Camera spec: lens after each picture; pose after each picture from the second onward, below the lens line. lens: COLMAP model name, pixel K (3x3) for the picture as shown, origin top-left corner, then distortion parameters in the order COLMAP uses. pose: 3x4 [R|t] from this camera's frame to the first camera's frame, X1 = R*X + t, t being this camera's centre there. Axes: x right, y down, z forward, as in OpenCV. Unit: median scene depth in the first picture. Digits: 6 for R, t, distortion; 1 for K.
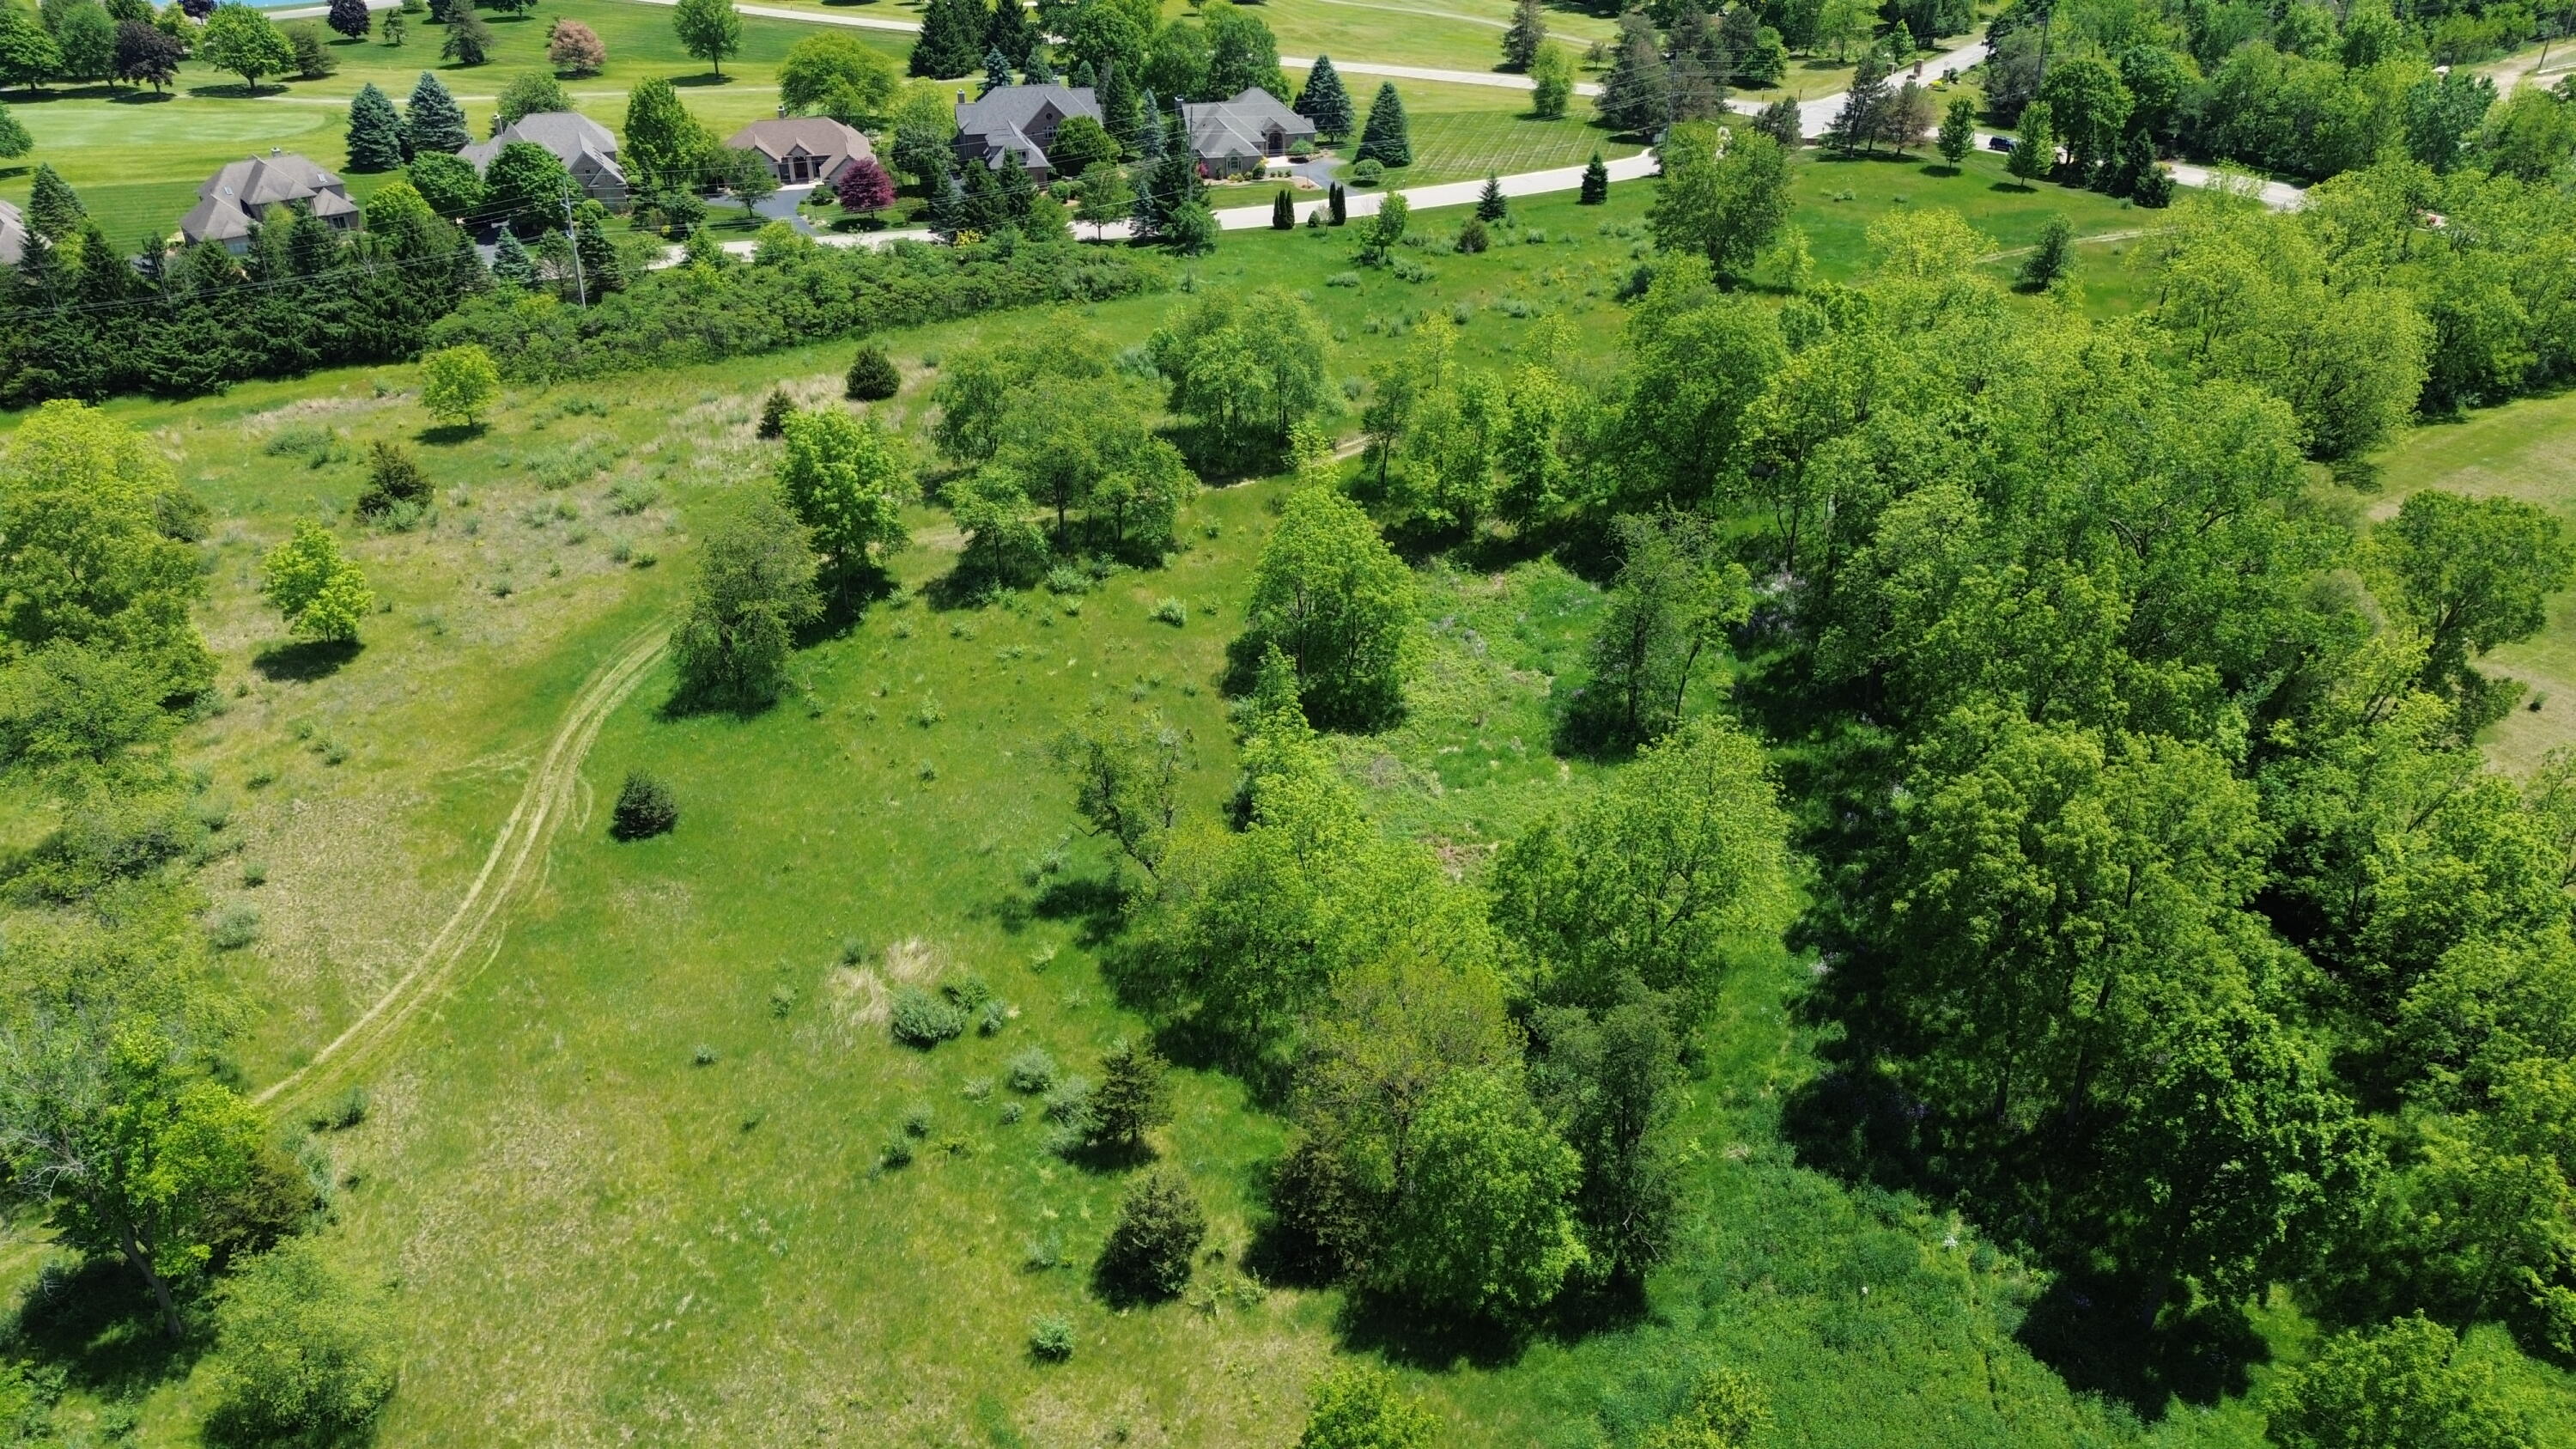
lens RADIAL K [[1825.7, 0, 1288.0], [0, 1825.7, 724.5], [0, 0, 1]] dist [0.076245, -0.072867]
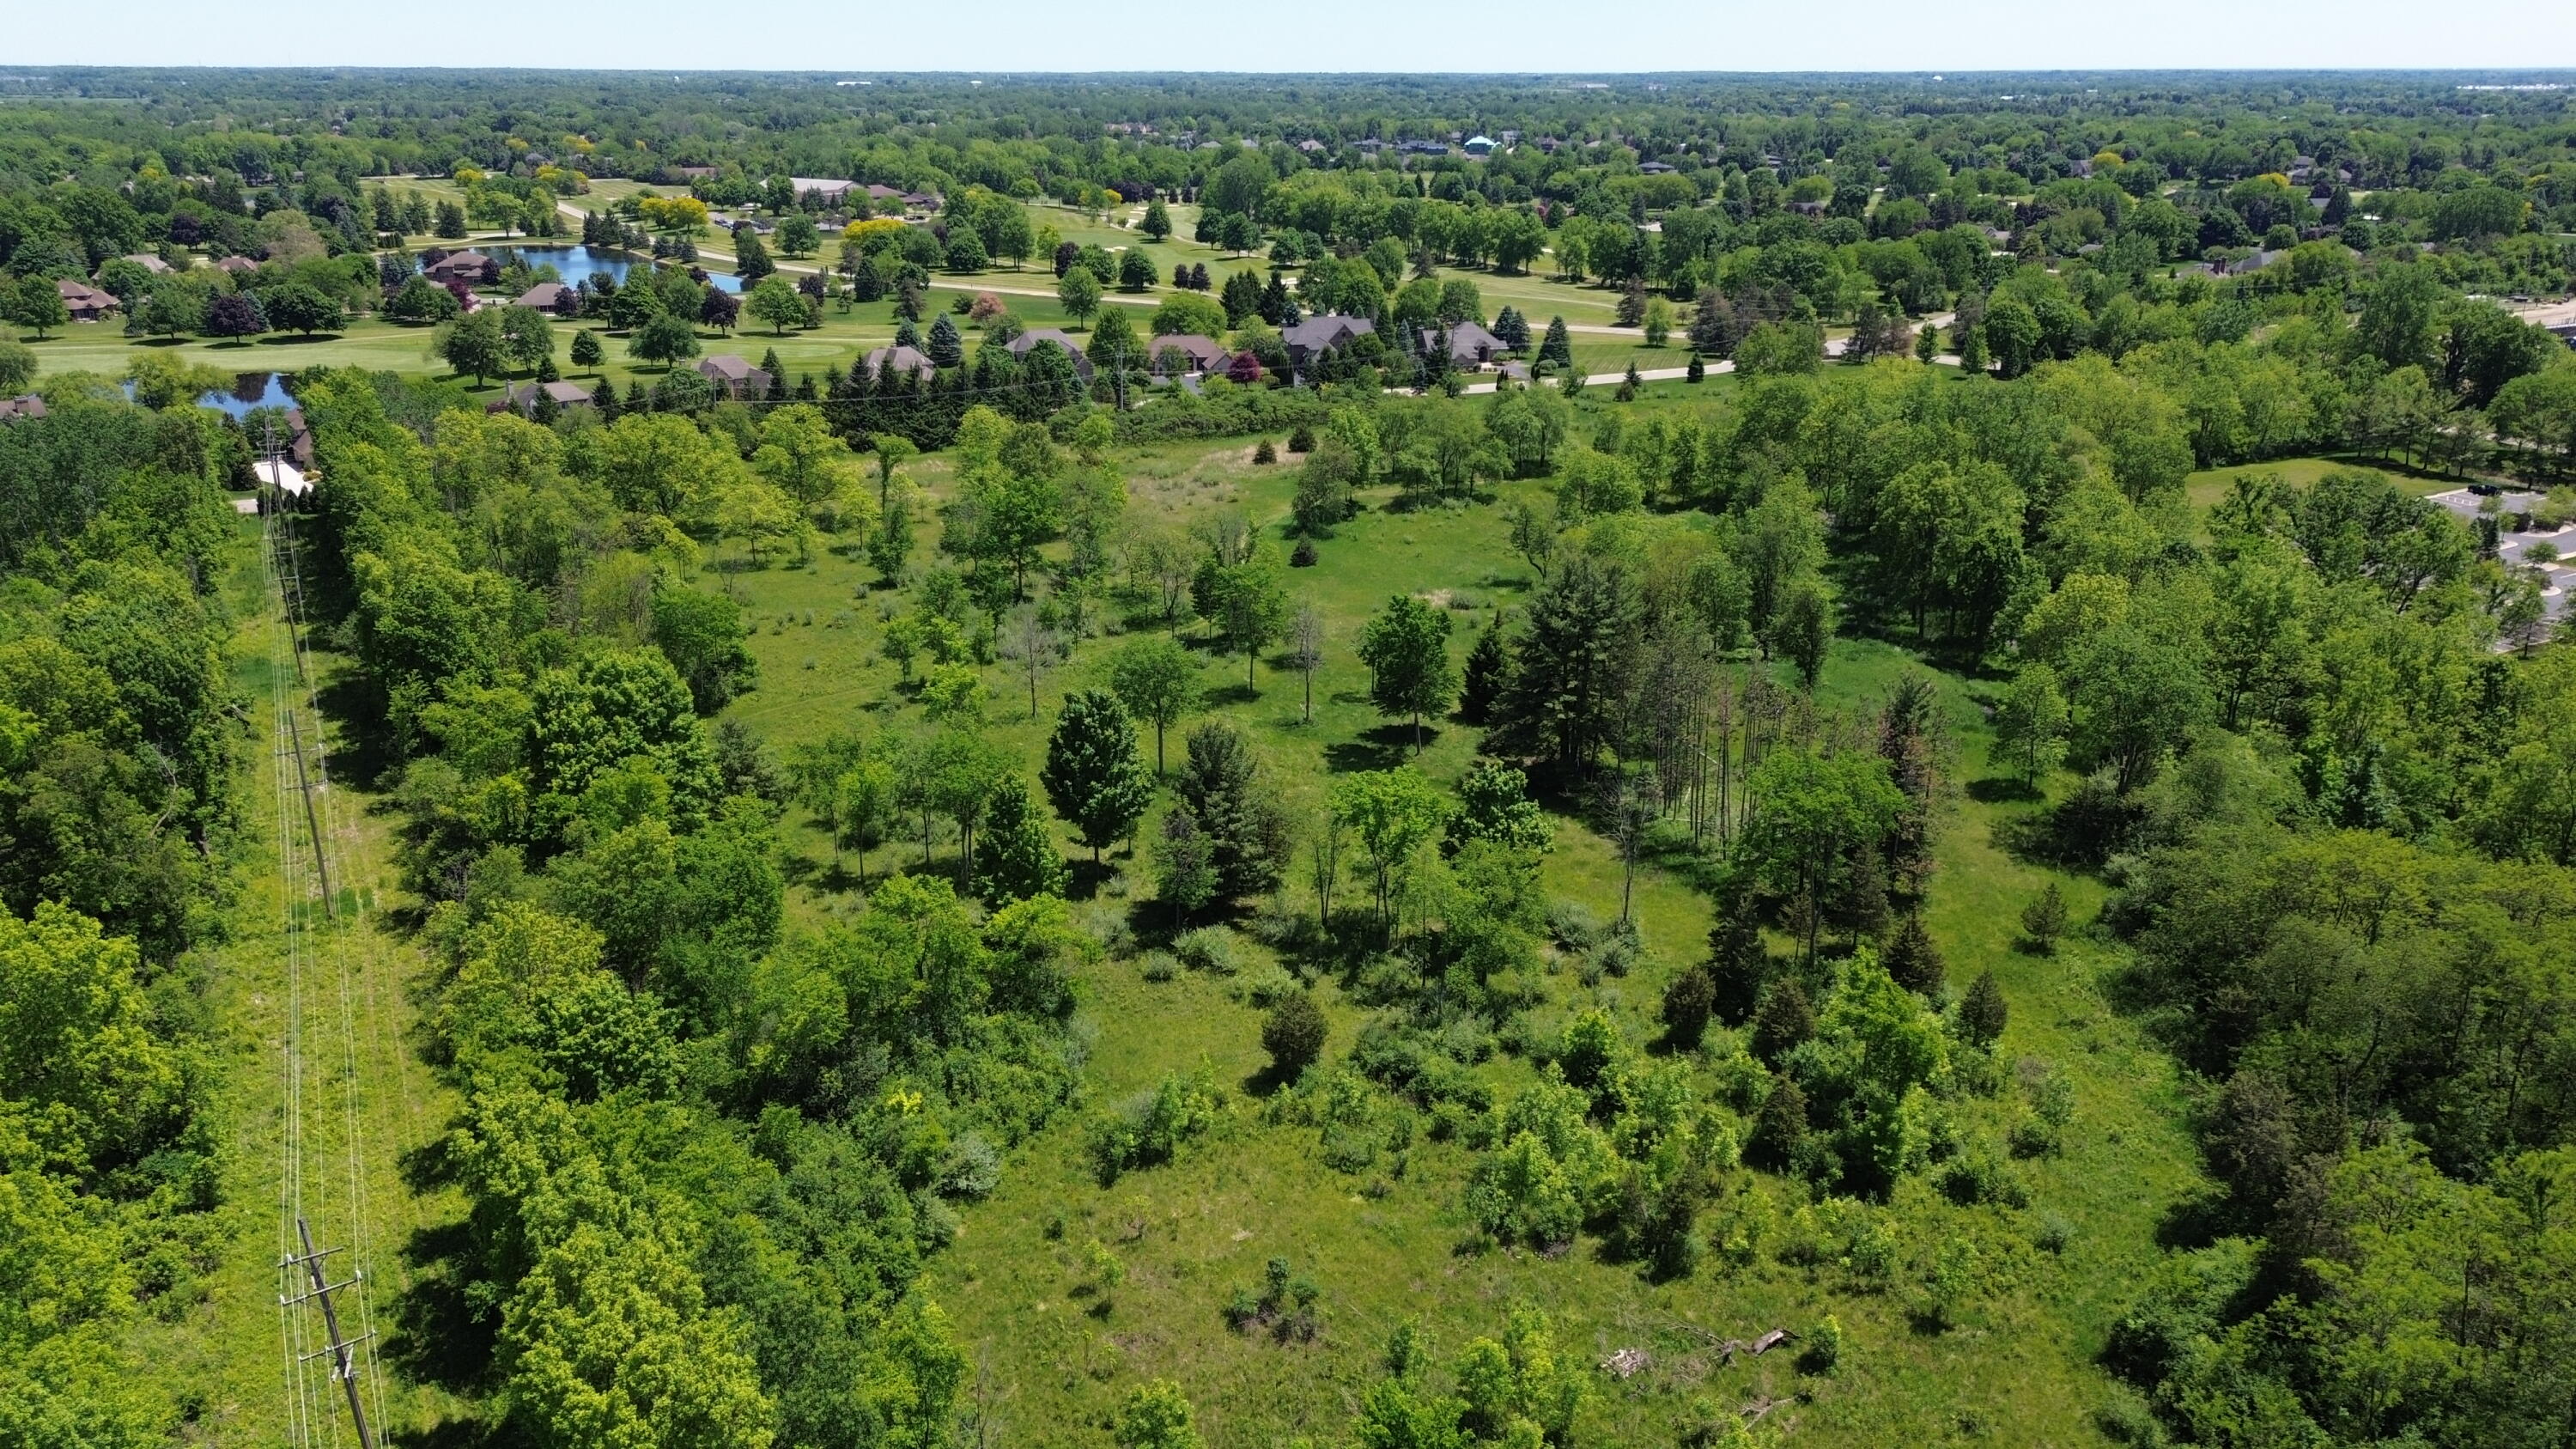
lens RADIAL K [[1825.7, 0, 1288.0], [0, 1825.7, 724.5], [0, 0, 1]] dist [0.076245, -0.072867]
pose [[0.999643, 0.009917, -0.024816, -0.149559], [-0.014080, 0.984706, -0.173652, 0.301008], [0.022714, 0.173940, 0.984494, -0.539120]]
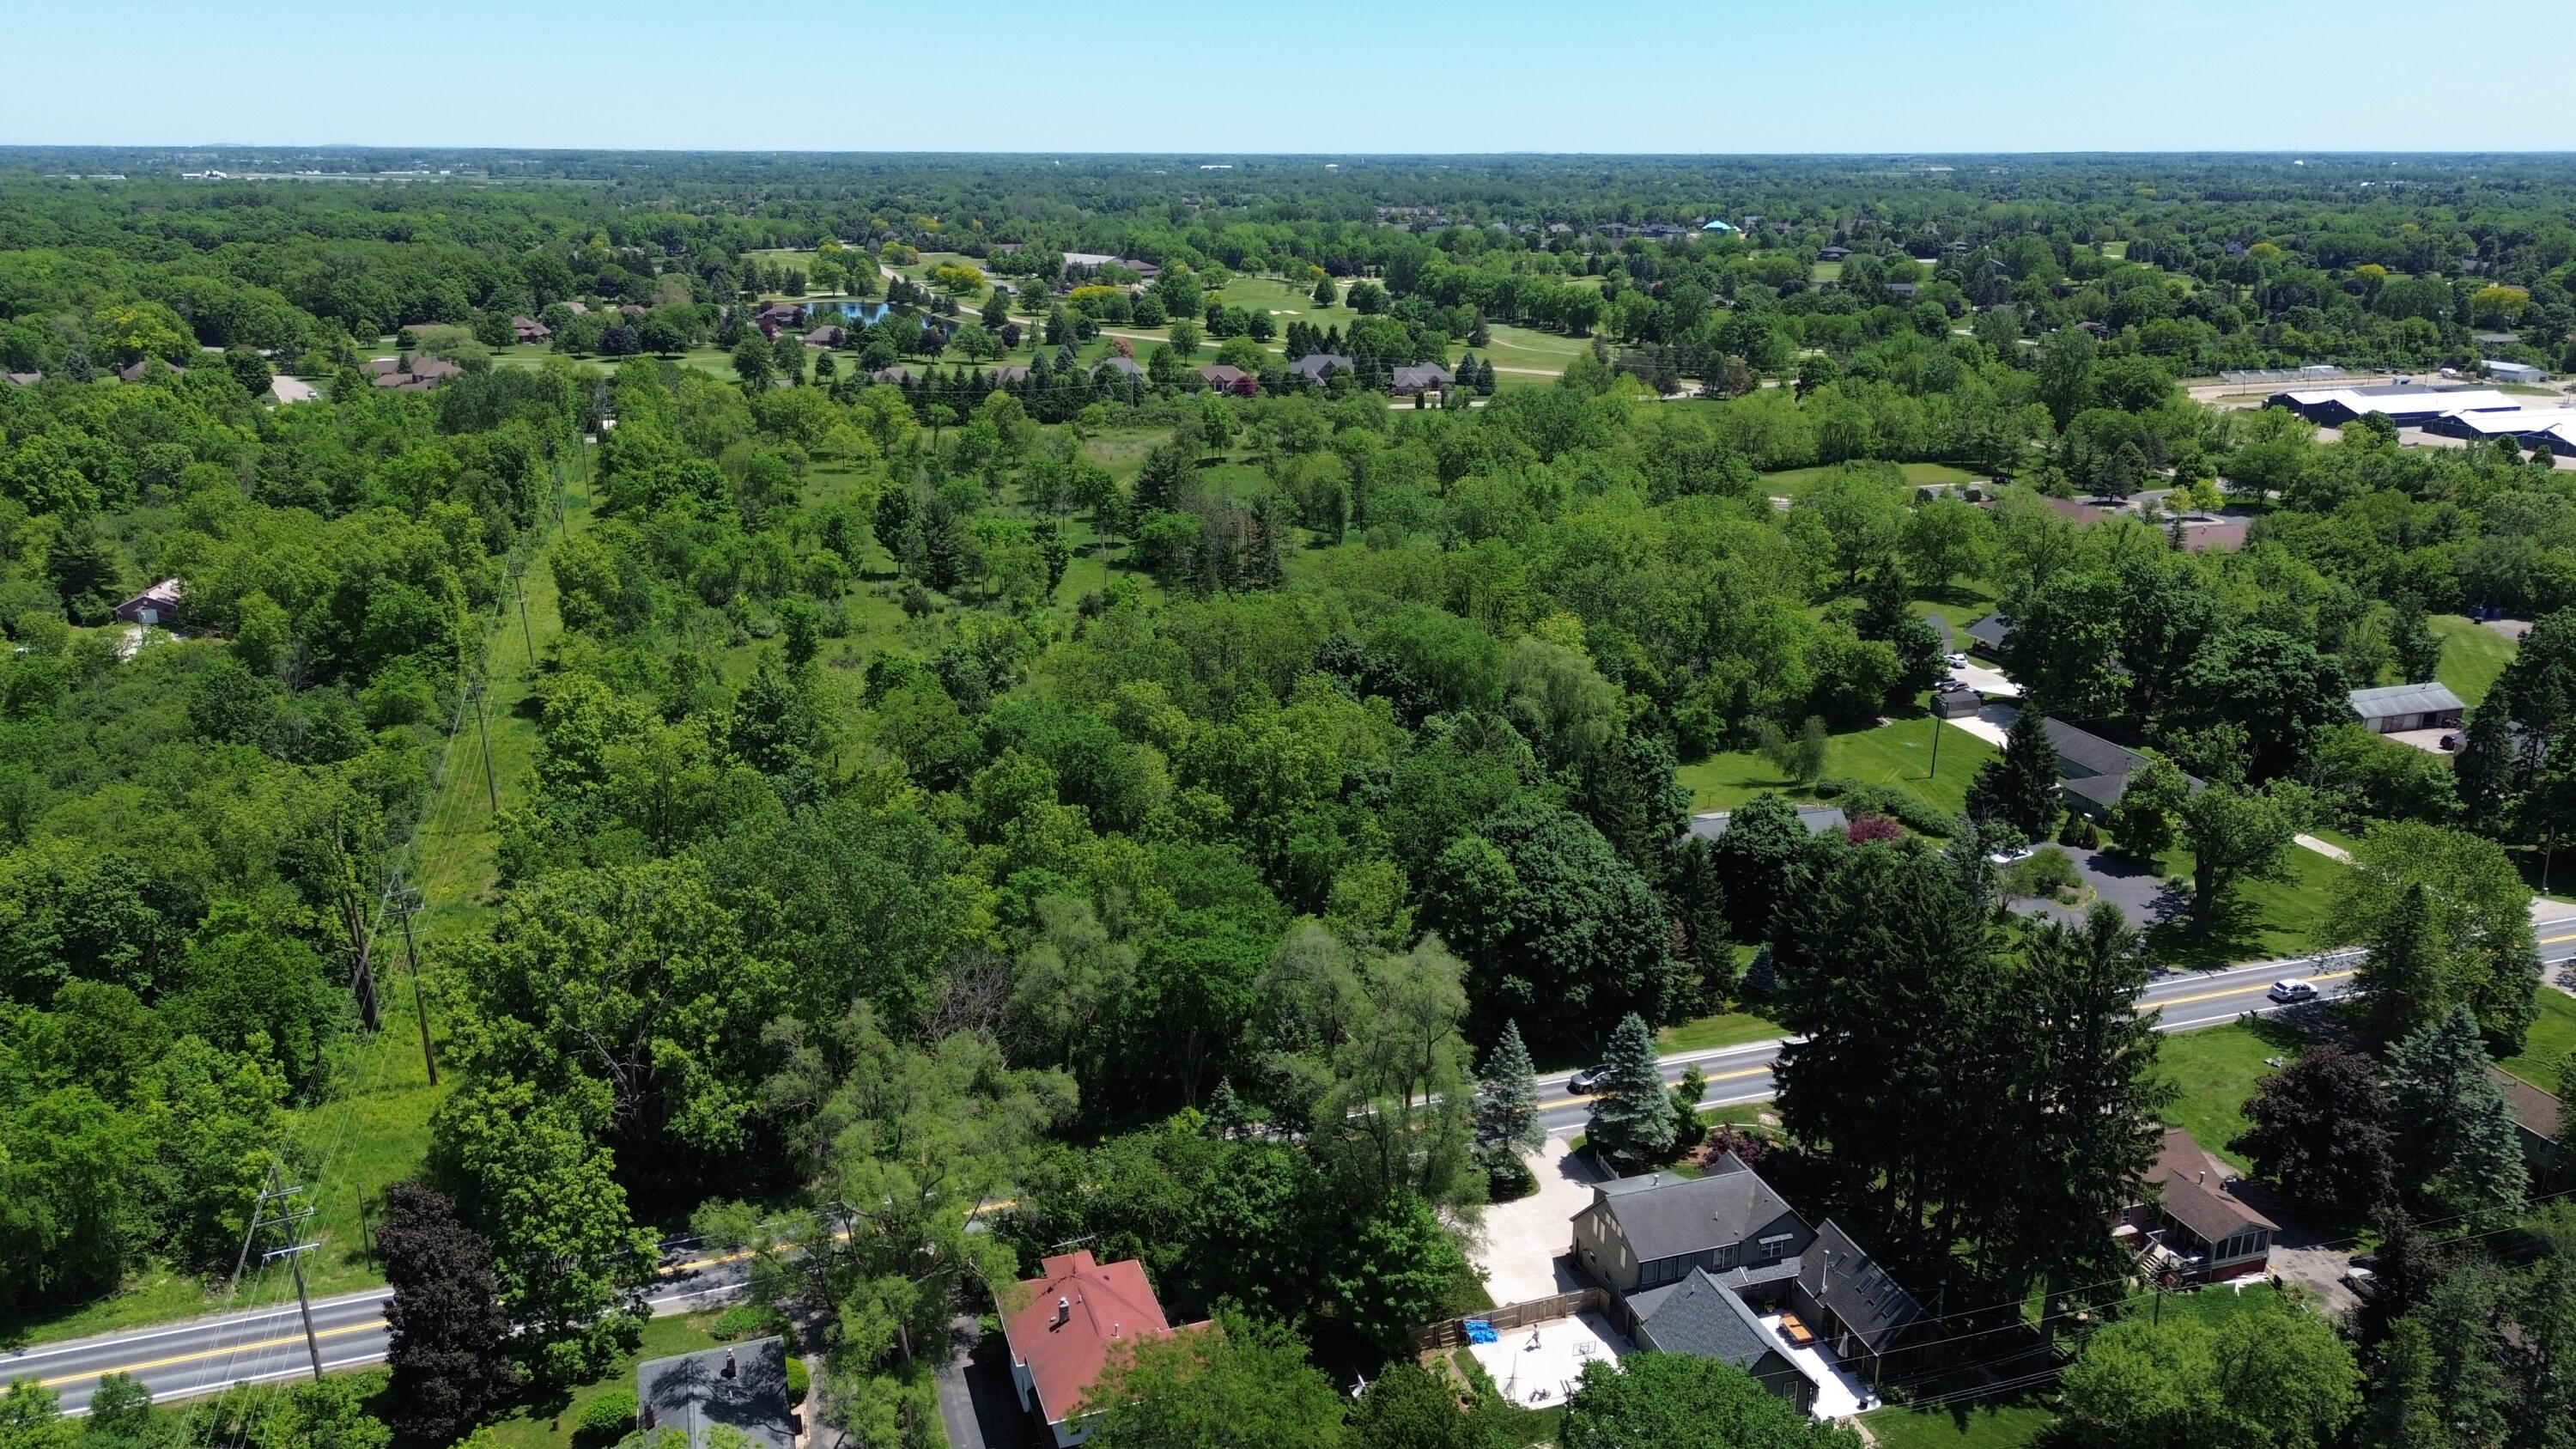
lens RADIAL K [[1818.6, 0, 1288.0], [0, 1818.6, 724.5], [0, 0, 1]] dist [0.135290, -0.293170]
pose [[0.975698, 0.068637, -0.208091, 0.342451], [-0.111180, 0.973420, -0.200229, 0.591933], [0.188817, 0.218498, 0.957396, -1.132523]]
